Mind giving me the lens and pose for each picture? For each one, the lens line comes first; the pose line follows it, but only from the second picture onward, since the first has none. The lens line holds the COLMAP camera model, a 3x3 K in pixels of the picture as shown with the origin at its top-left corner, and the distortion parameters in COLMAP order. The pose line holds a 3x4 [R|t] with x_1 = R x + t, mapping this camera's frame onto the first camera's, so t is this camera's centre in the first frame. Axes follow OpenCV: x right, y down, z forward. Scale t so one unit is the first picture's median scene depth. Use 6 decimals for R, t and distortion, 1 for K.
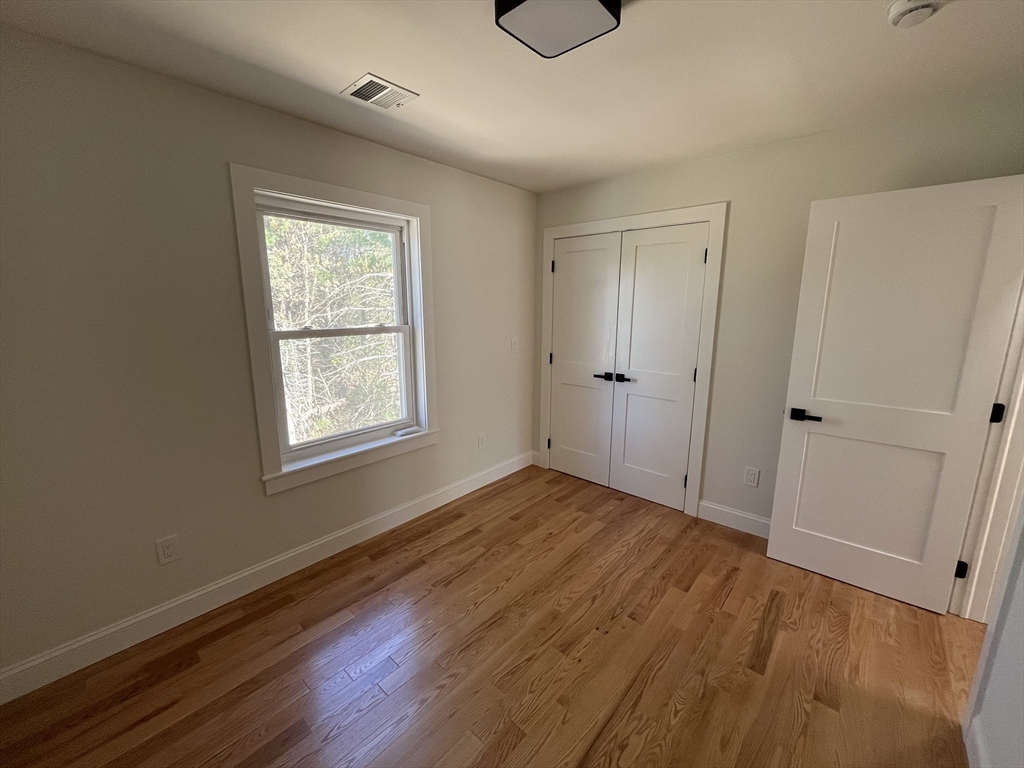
lens RADIAL K [[411.6, 0, 511.1], [0, 411.6, 384.4], [0, 0, 1]] dist [-0.002670, 0.000171]
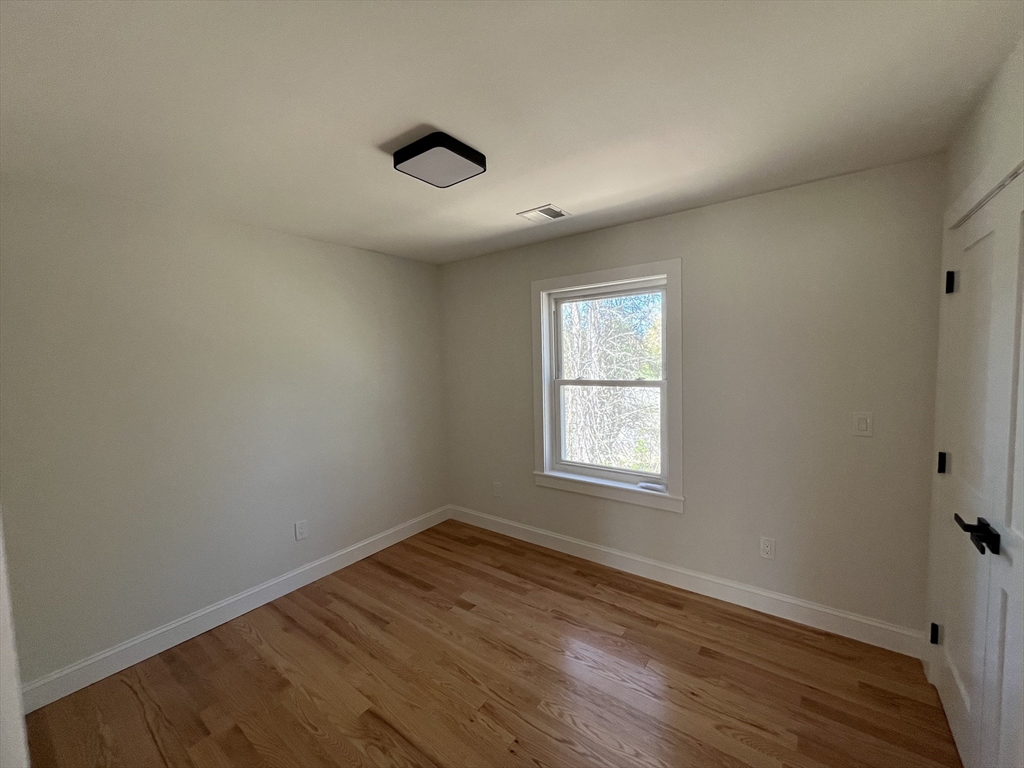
lens RADIAL K [[445.2, 0, 541.6], [0, 445.2, 383.0], [0, 0, 1]] dist [0.000521, 0.000015]
pose [[0.077690, 0.057982, -0.995290, 0.859539], [-0.162017, 0.985771, 0.044781, -0.150019], [0.983725, 0.157775, 0.085979, 0.672476]]
